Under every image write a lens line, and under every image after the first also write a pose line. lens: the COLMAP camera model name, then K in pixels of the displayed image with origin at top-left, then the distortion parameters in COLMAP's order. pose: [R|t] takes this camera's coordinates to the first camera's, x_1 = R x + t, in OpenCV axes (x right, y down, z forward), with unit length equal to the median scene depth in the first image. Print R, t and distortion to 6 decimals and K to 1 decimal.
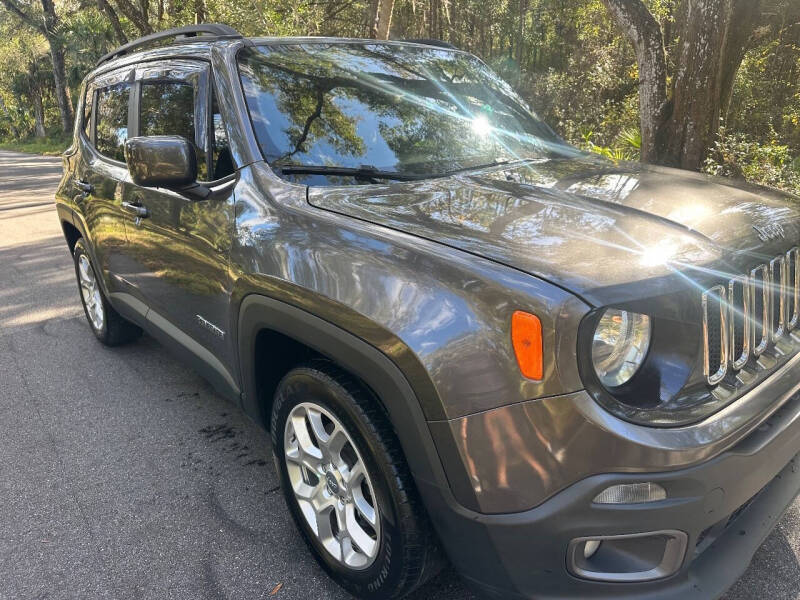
lens RADIAL K [[589.2, 0, 400.0], [0, 589.2, 300.0], [0, 0, 1]] dist [0.005675, -0.005925]
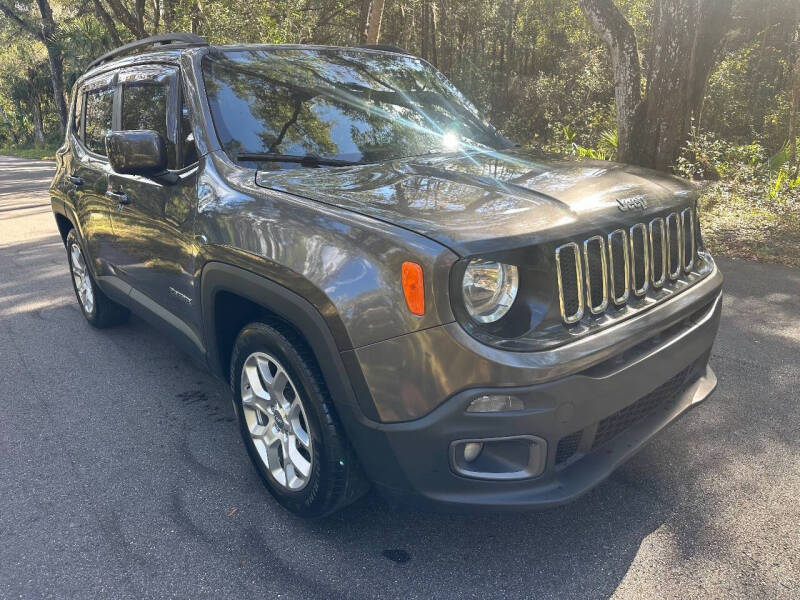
lens RADIAL K [[589.2, 0, 400.0], [0, 589.2, 300.0], [0, 0, 1]] dist [0.005675, -0.005925]
pose [[0.999984, -0.005524, 0.000894, 0.059927], [0.005529, 0.999965, -0.006287, 0.035984], [-0.000859, 0.006292, 0.999980, -0.086151]]
